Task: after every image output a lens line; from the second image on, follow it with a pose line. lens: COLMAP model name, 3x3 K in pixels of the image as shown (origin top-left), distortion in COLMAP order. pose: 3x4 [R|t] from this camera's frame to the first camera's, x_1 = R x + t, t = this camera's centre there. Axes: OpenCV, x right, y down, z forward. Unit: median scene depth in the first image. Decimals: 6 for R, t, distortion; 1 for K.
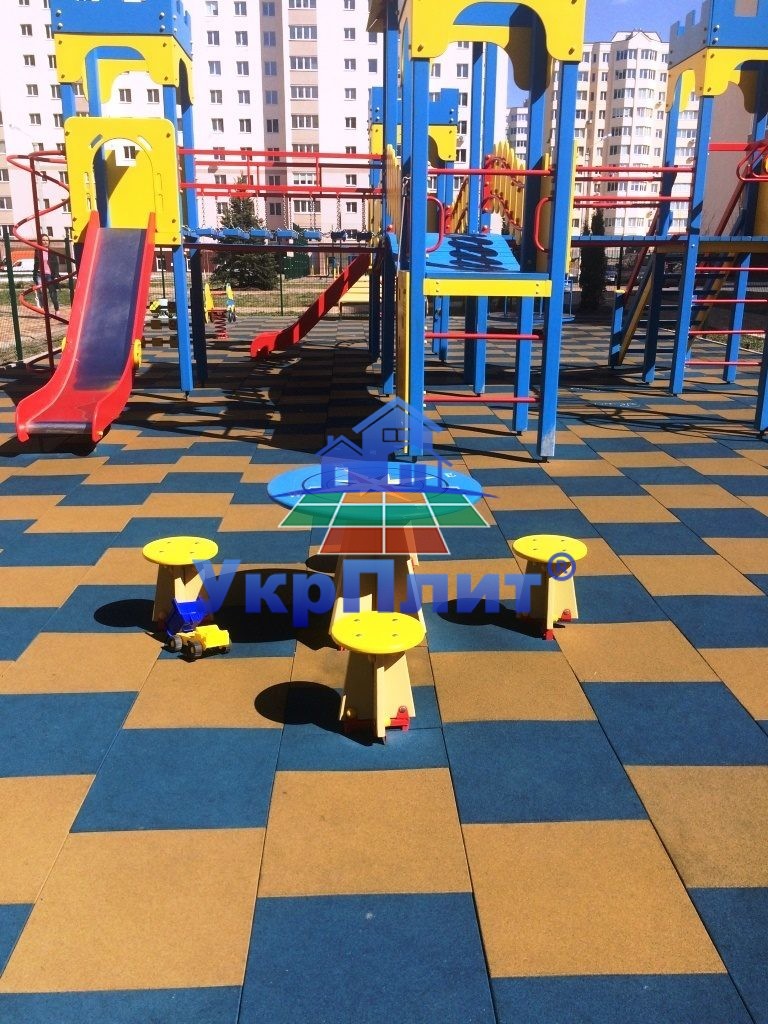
lens RADIAL K [[861.4, 0, 385.0], [0, 861.4, 521.5], [0, 0, 1]] dist [0.060355, -0.068579]
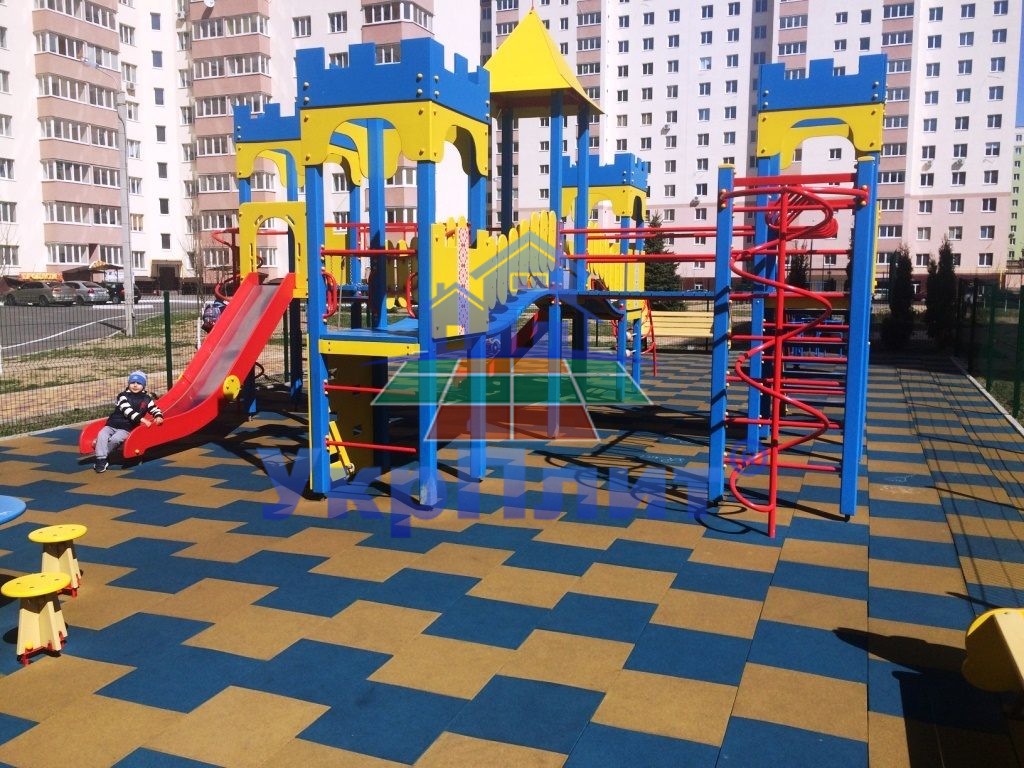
lens RADIAL K [[861.4, 0, 515.5], [0, 861.4, 378.5], [0, 0, 1]] dist [0.060355, -0.068579]
pose [[0.915693, 0.041493, -0.399730, 0.662050], [-0.113650, 0.980790, -0.158539, -0.068441], [0.385473, 0.190603, 0.902818, 0.065672]]
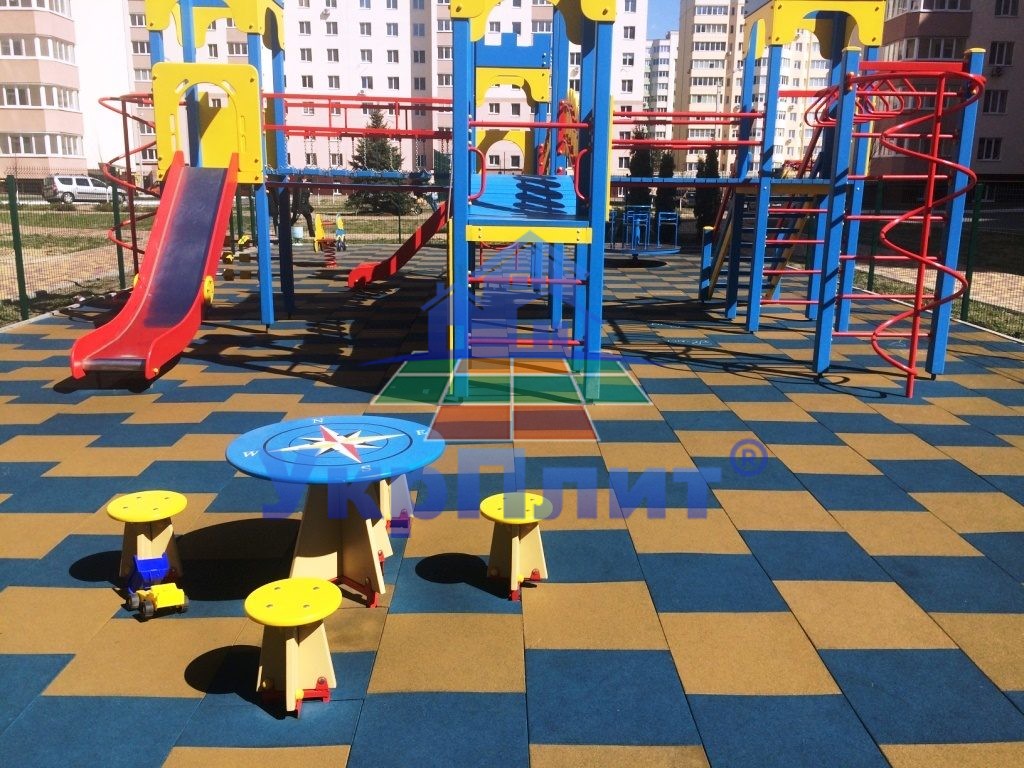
lens RADIAL K [[861.4, 0, 515.4], [0, 861.4, 383.8], [0, 0, 1]] dist [0.060355, -0.068579]
pose [[0.999813, 0.009975, -0.016558, 0.108422], [-0.011037, 0.997804, -0.065317, -0.024726], [0.015870, 0.065488, 0.997727, -0.003441]]
